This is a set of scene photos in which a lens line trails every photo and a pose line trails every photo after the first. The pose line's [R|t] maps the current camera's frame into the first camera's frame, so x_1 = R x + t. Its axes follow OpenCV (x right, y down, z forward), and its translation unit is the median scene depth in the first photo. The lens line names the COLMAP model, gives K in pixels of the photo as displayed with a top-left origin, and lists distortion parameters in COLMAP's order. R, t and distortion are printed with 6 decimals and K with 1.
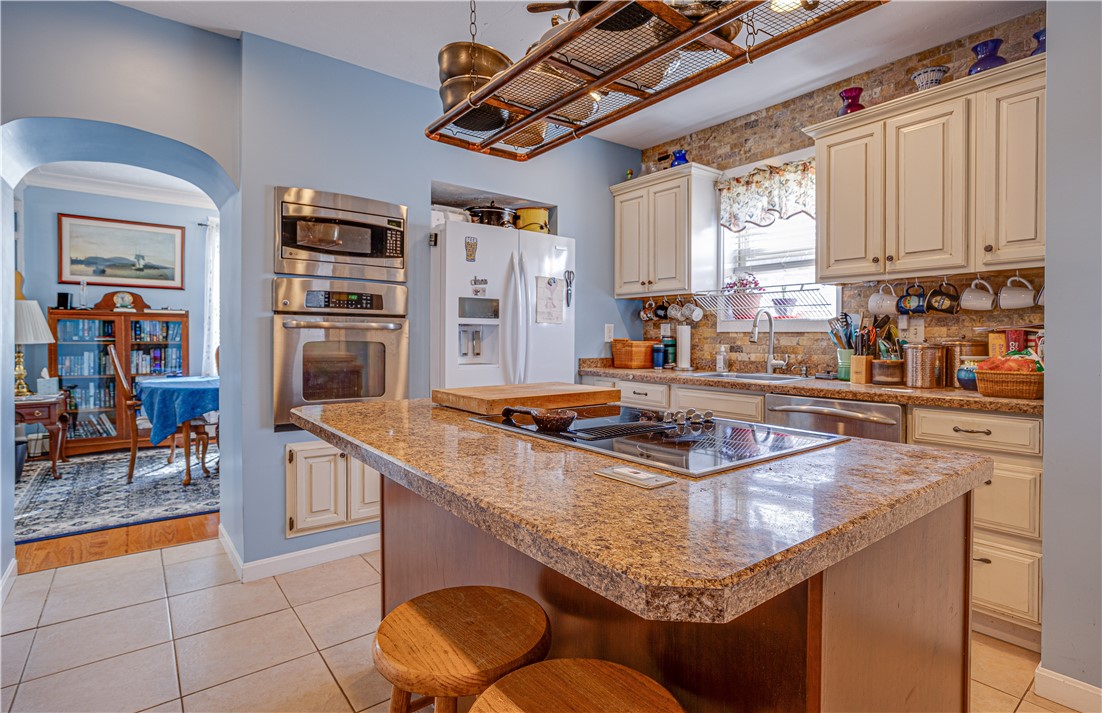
lens RADIAL K [[532.4, 0, 553.3], [0, 532.4, 346.1], [0, 0, 1]] dist [0.000495, -0.000046]
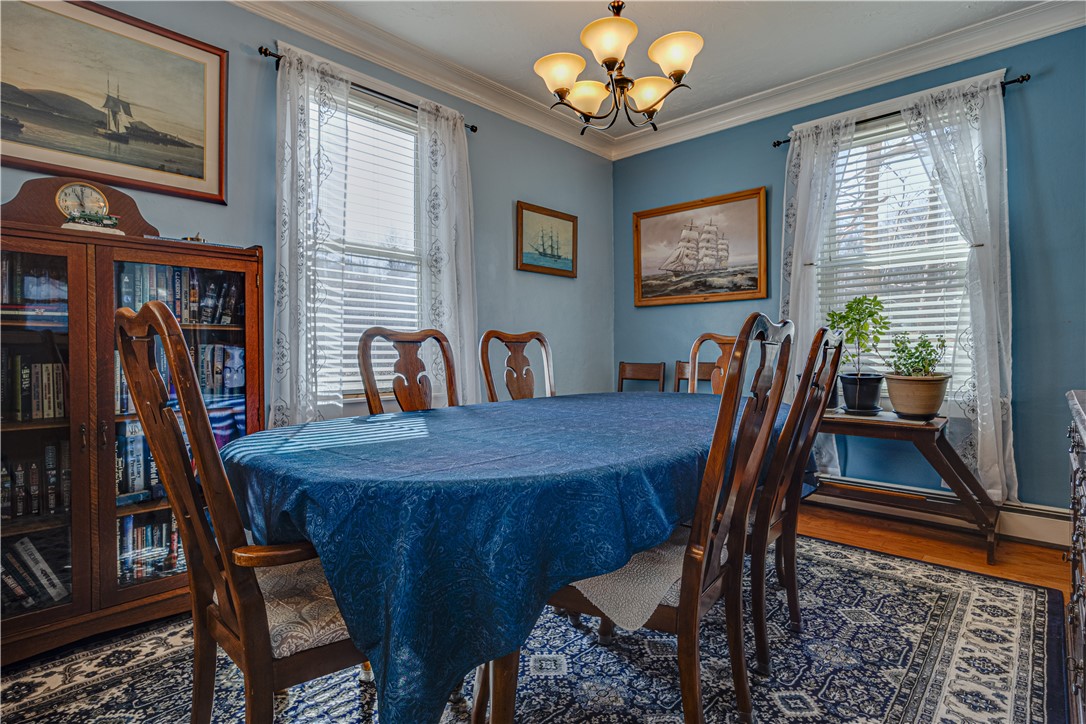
lens RADIAL K [[539.4, 0, 542.8], [0, 539.4, 353.0], [0, 0, 1]] dist [-0.003706, 0.000265]
pose [[0.987199, -0.012139, 0.159030, -0.349230], [0.014146, 0.999834, -0.011498, 0.011938], [-0.158864, 0.013600, 0.987207, 0.371888]]
